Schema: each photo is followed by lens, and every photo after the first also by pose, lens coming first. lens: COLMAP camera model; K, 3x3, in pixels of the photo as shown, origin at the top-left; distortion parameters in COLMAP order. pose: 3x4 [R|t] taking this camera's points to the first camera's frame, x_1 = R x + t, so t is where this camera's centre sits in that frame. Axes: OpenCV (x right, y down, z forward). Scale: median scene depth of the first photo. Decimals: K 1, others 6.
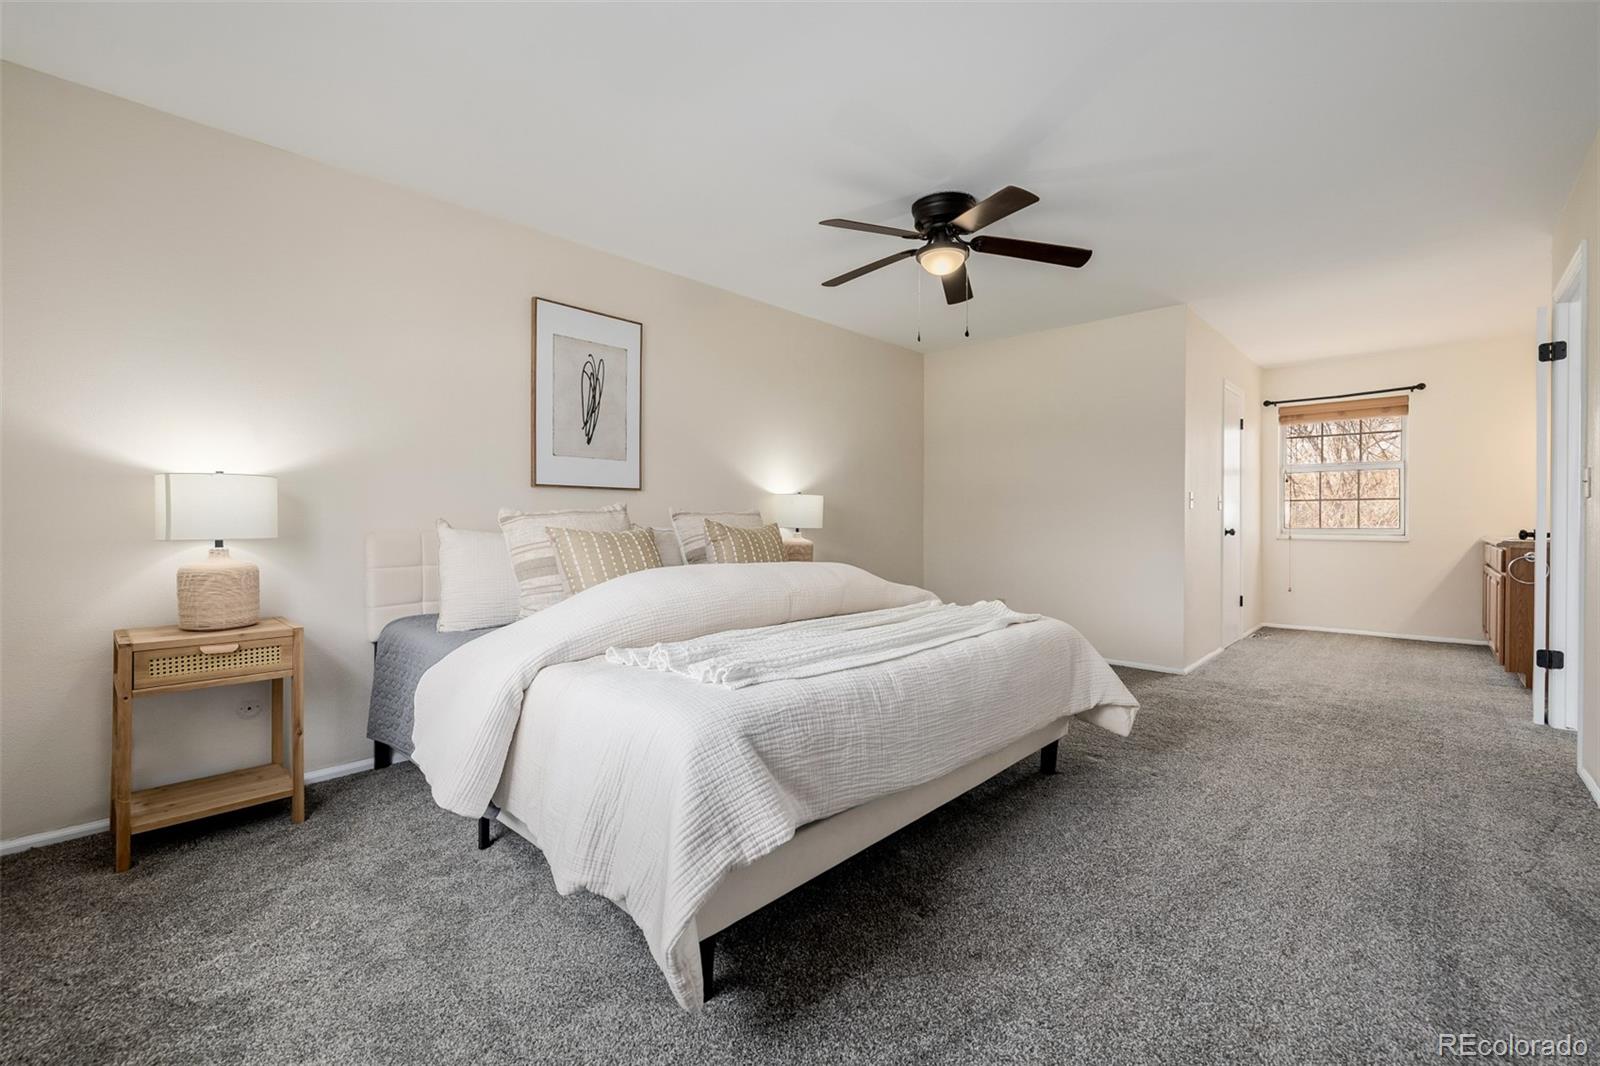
lens RADIAL K [[681.1, 0, 793.0], [0, 681.1, 526.6], [0, 0, 1]] dist [0.001696, -0.000826]
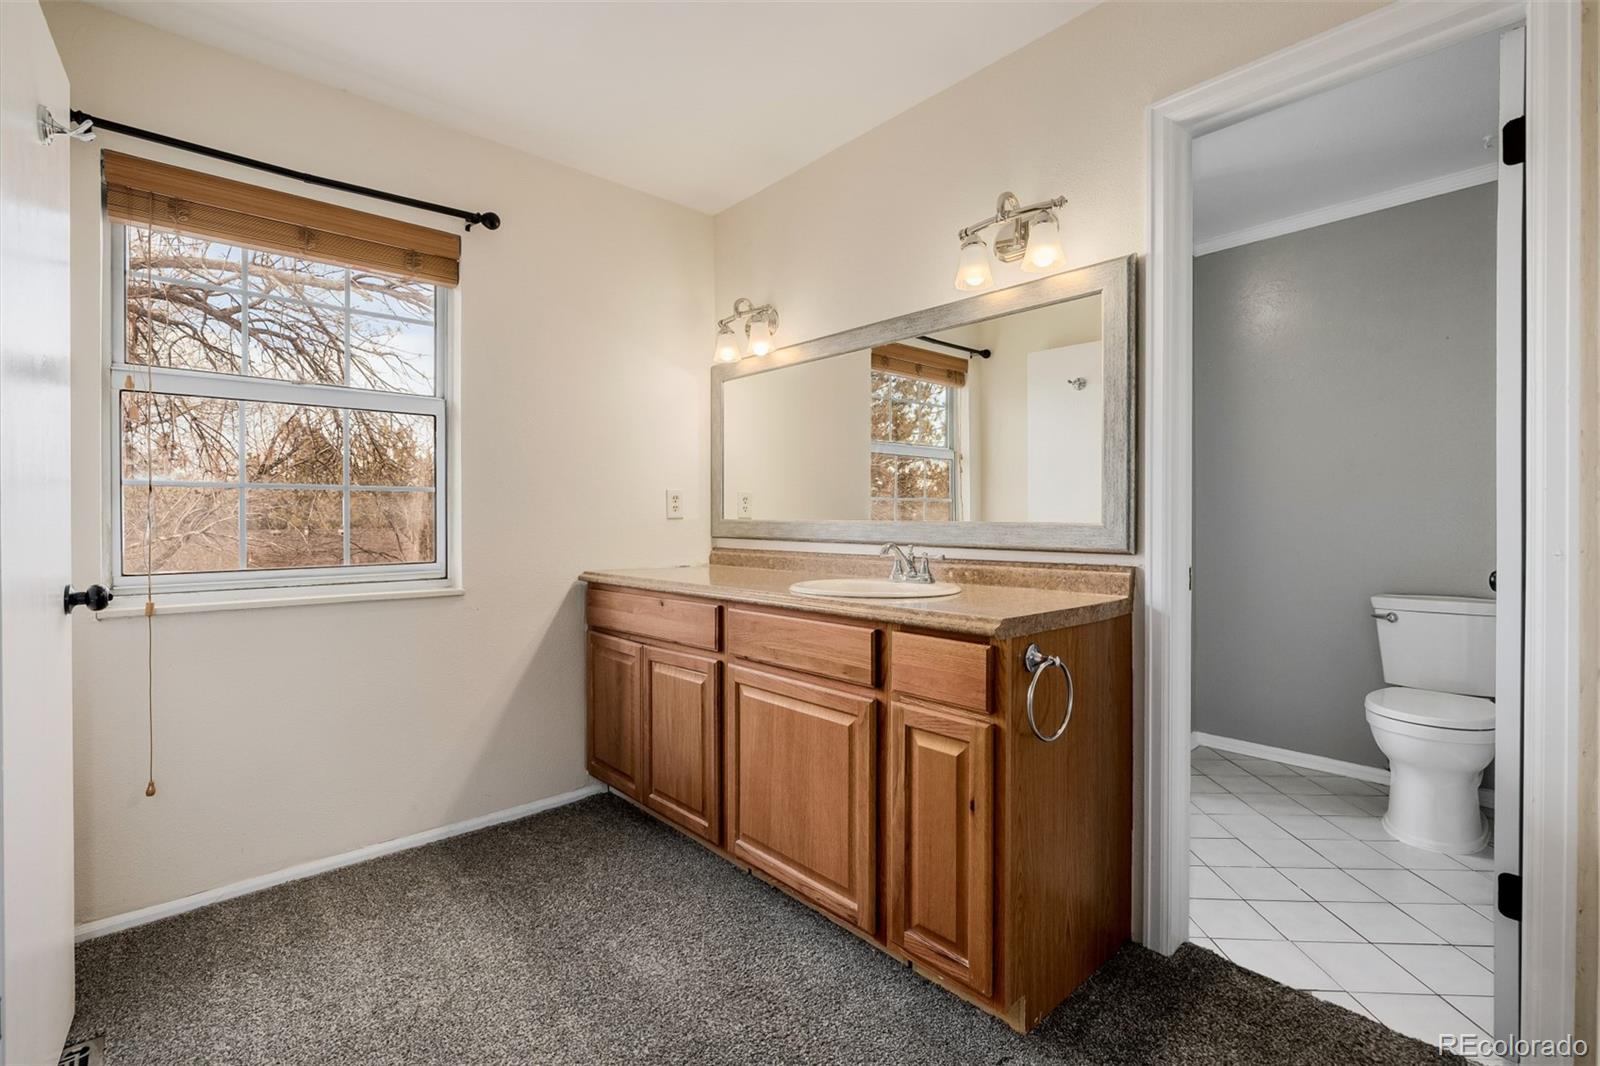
lens RADIAL K [[730.9, 0, 797.8], [0, 730.9, 521.4], [0, 0, 1]] dist [0.001618, 0.000309]
pose [[0.097271, -0.013993, 0.995160, 0.822597], [0.014558, 0.999814, 0.012635, -0.042485], [-0.995151, 0.013258, 0.097457, 1.286326]]
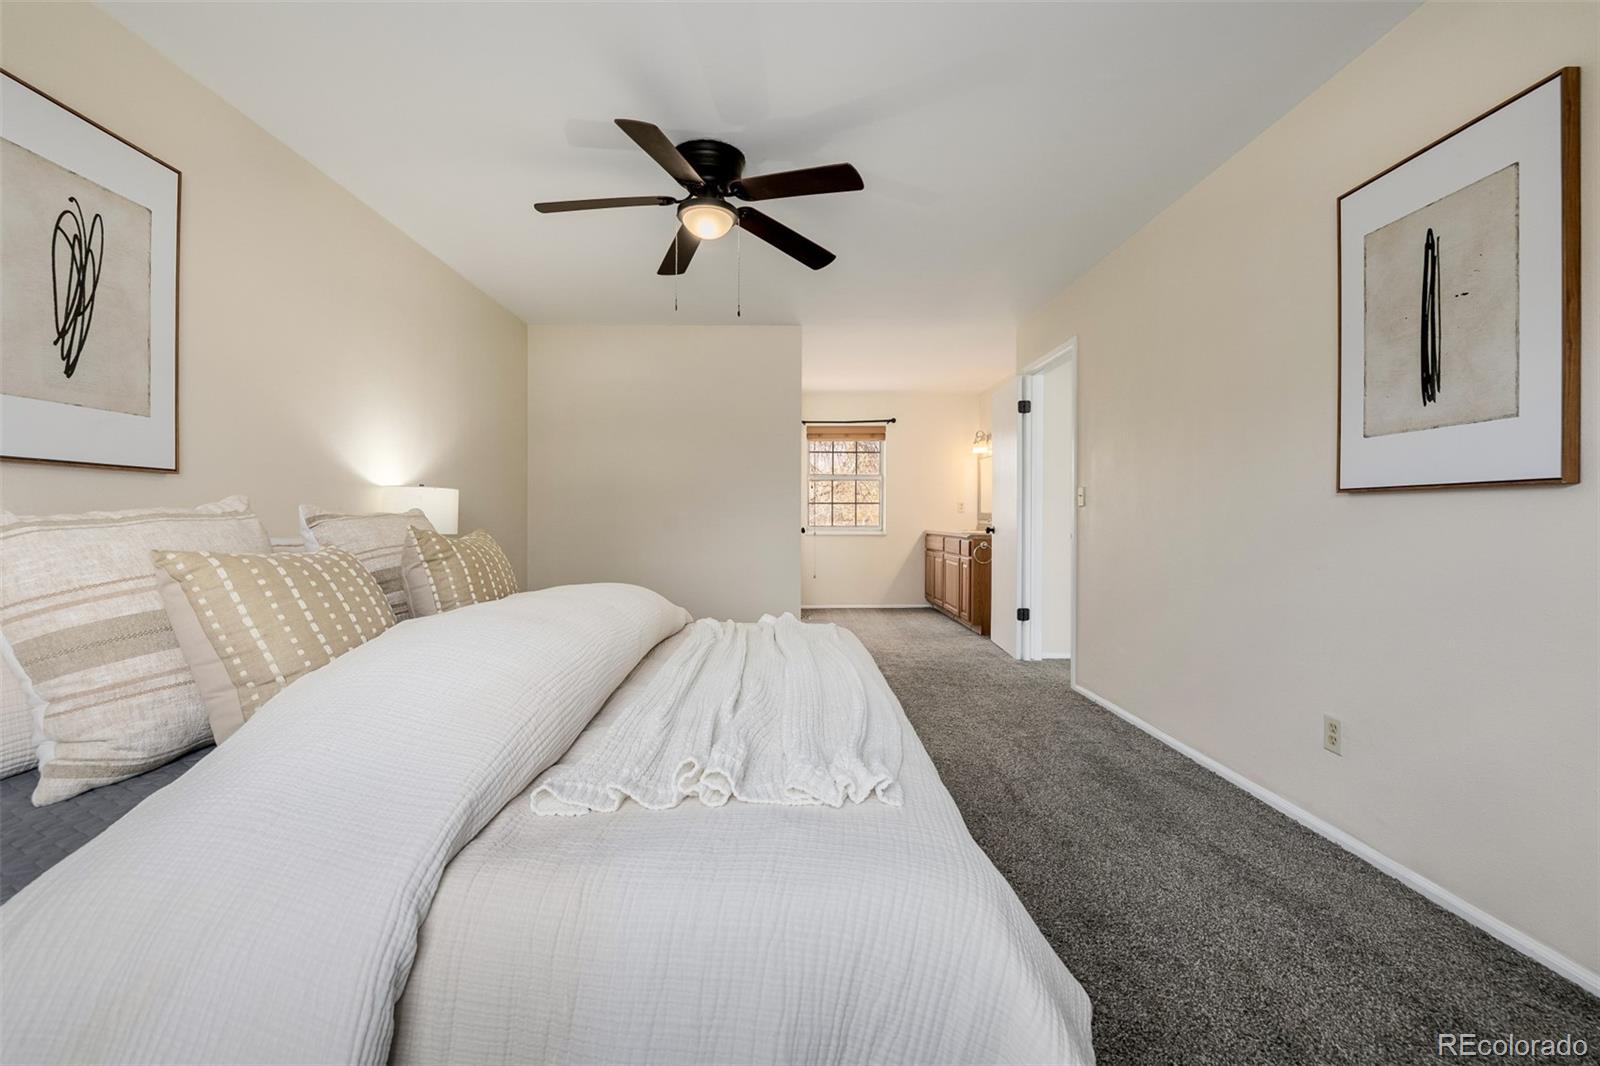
lens RADIAL K [[681.1, 0, 795.4], [0, 681.1, 522.3], [0, 0, 1]] dist [0.001696, -0.000826]
pose [[0.718943, -0.006149, 0.695042, -0.265677], [0.007570, 0.999971, 0.001016, -0.010825], [-0.695028, 0.004531, 0.718969, 0.272623]]
